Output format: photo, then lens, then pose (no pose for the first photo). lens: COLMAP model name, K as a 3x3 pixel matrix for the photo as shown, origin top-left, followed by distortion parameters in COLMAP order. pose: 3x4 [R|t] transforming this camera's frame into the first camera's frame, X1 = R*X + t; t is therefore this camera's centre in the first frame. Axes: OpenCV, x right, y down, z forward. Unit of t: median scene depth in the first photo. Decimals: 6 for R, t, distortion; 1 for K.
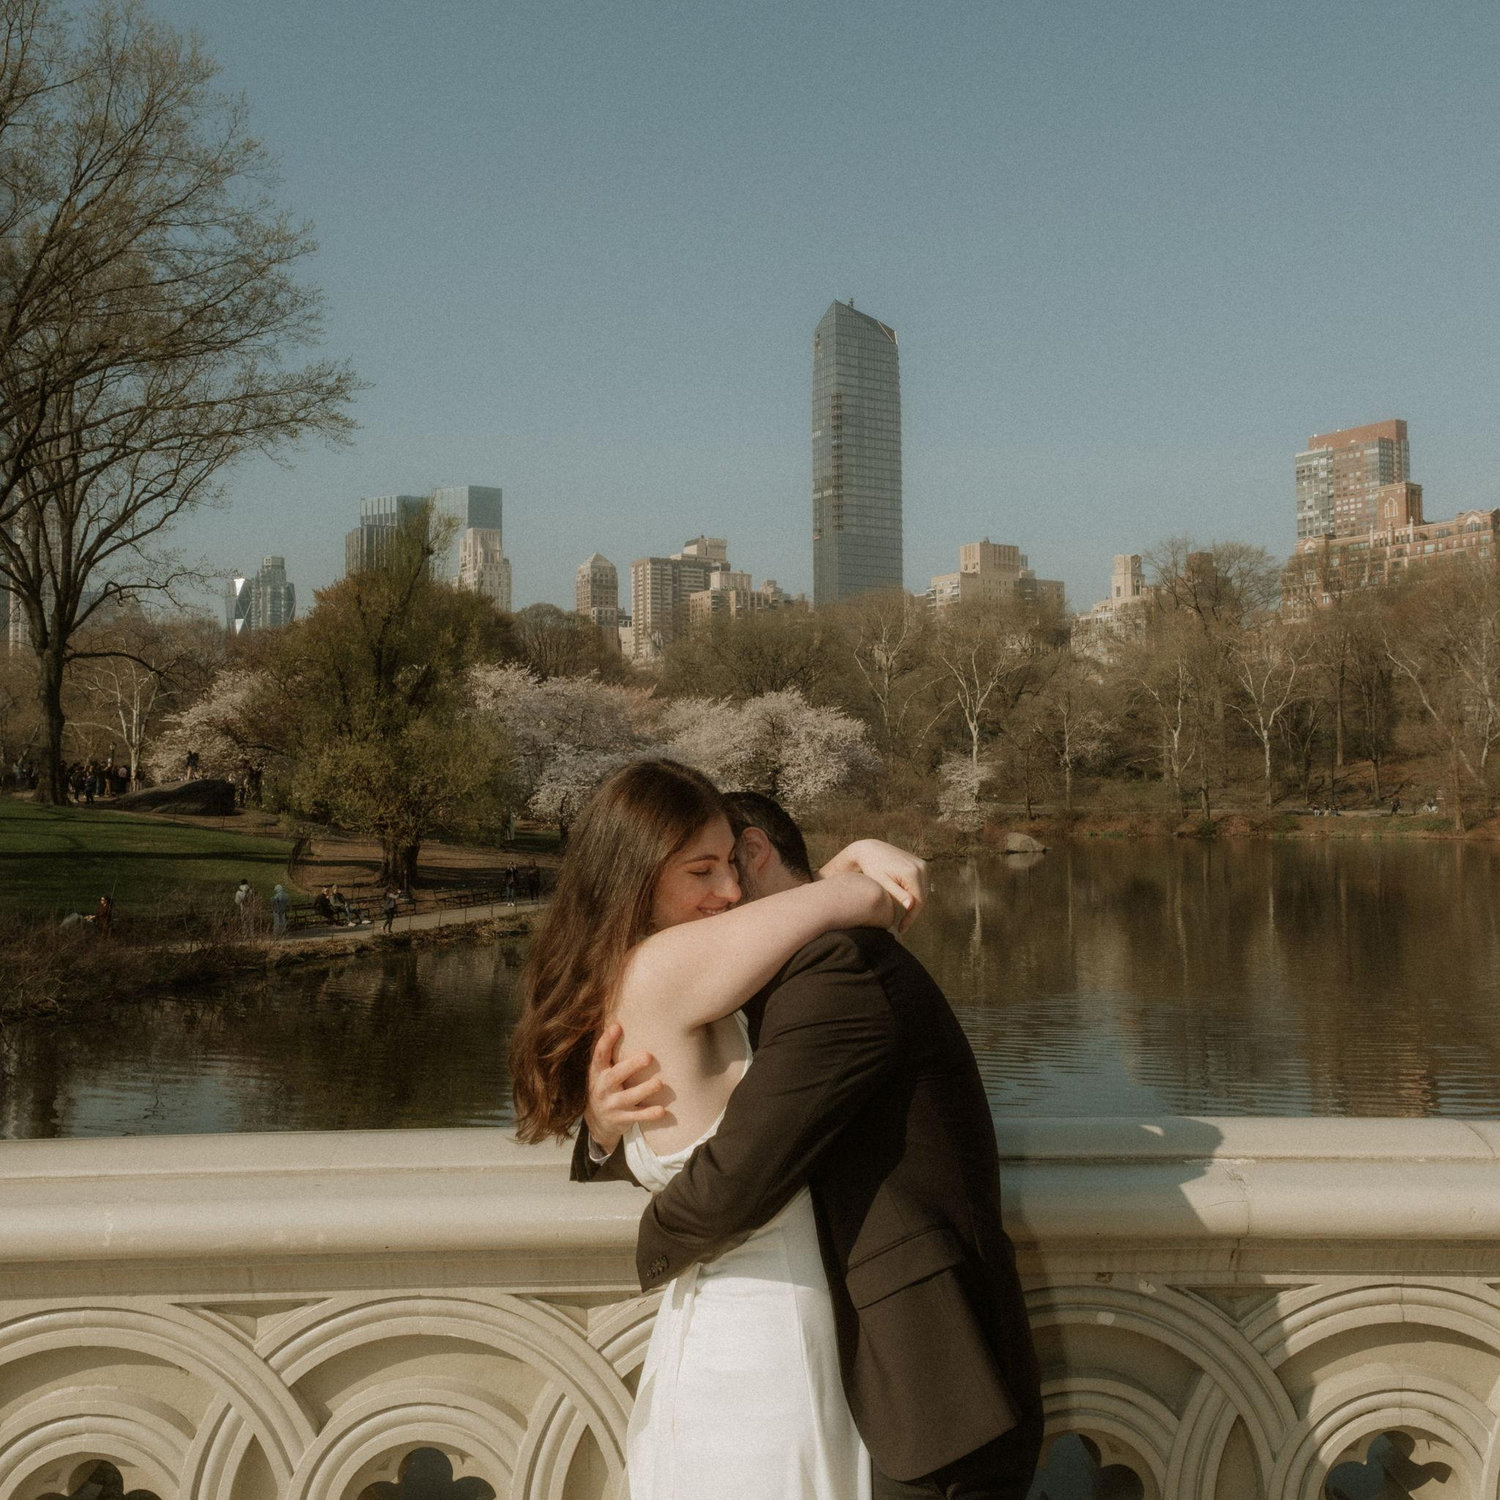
lens RADIAL K [[7193.9, 0, 747.8], [0, 7193.9, 749.9], [0, 0, 1]] dist [0.726110, 0.000000]
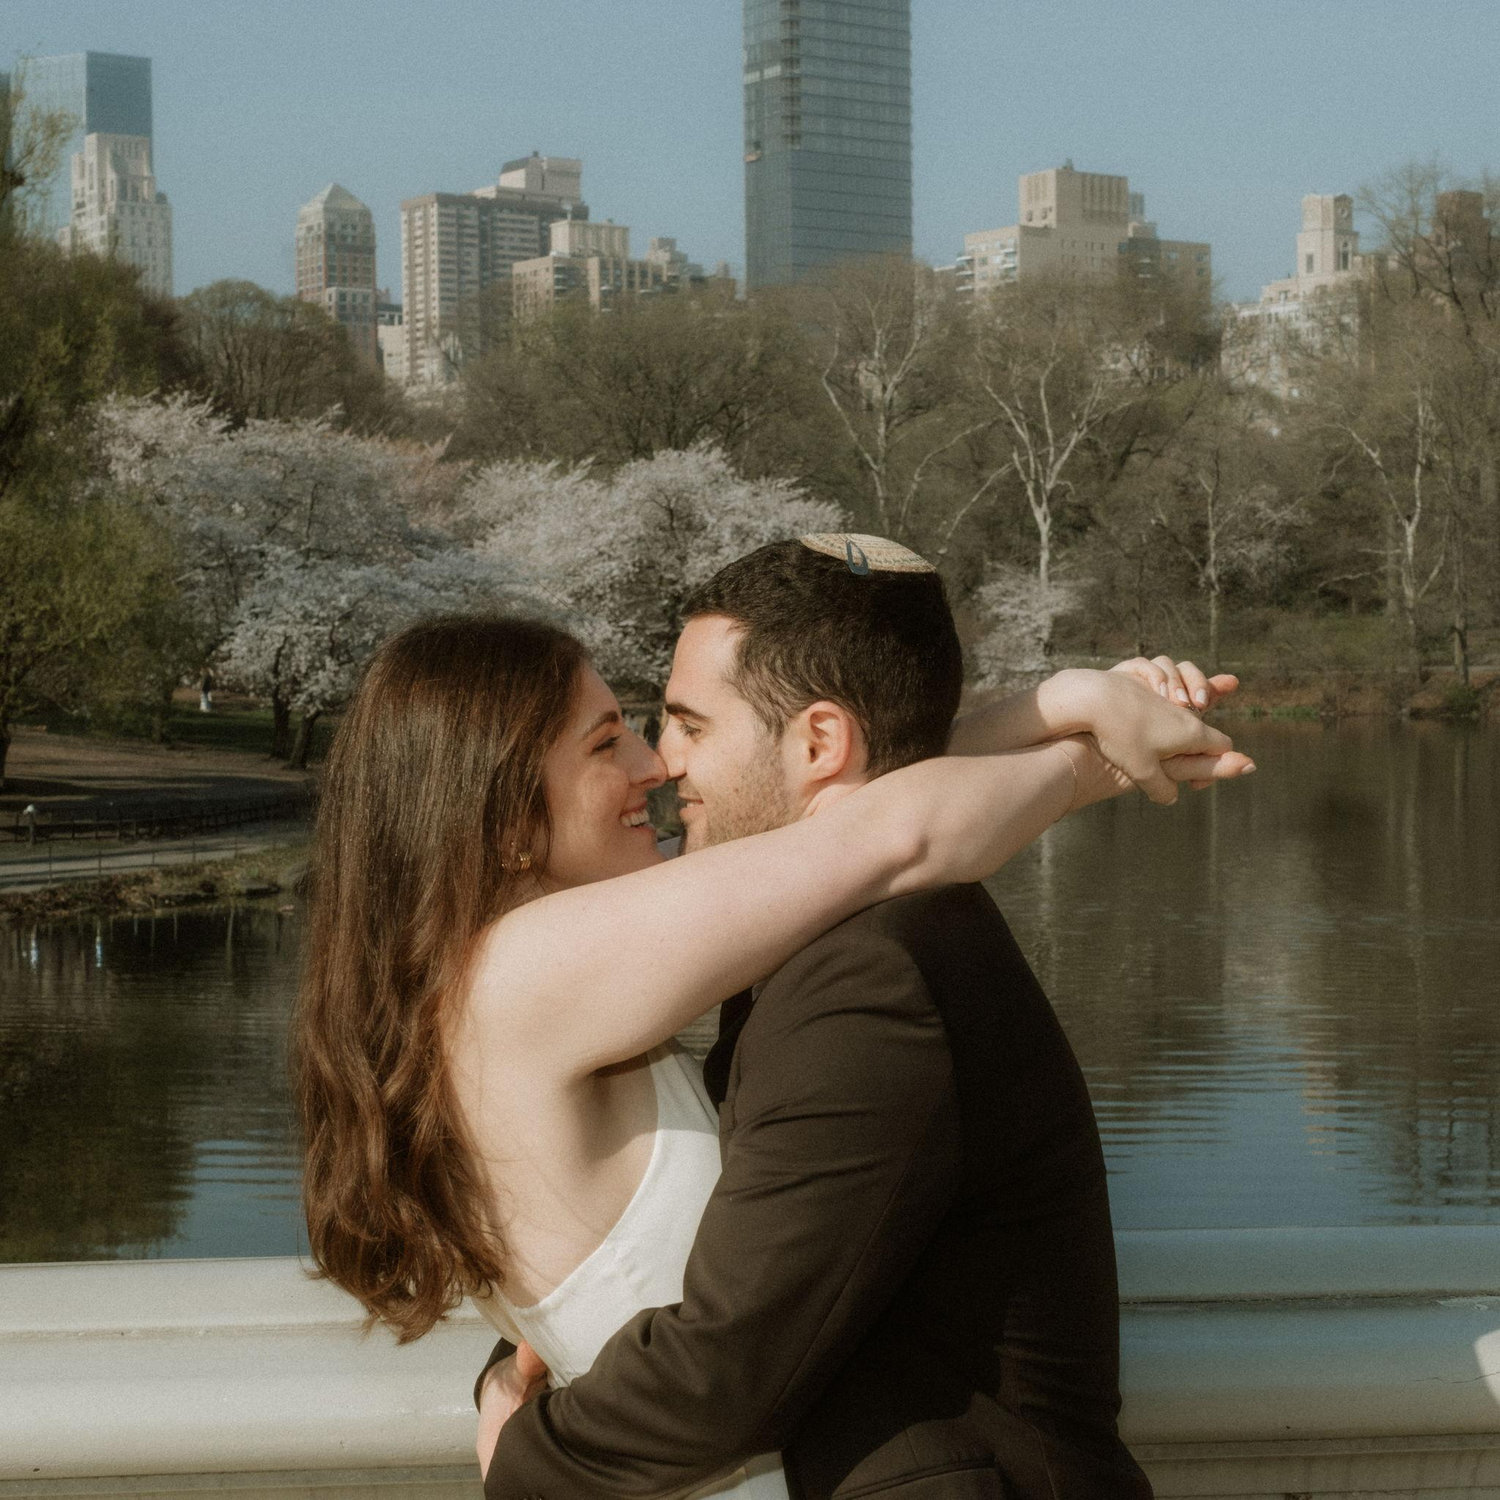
lens RADIAL K [[7193.9, 0, 755.7], [0, 7193.9, 749.1], [0, 0, 1]] dist [0.726110, 0.000000]
pose [[0.999971, -0.002267, 0.007208, 0.005918], [0.002126, 0.999808, 0.019464, 0.003811], [-0.007250, -0.019448, 0.999785, 0.461940]]
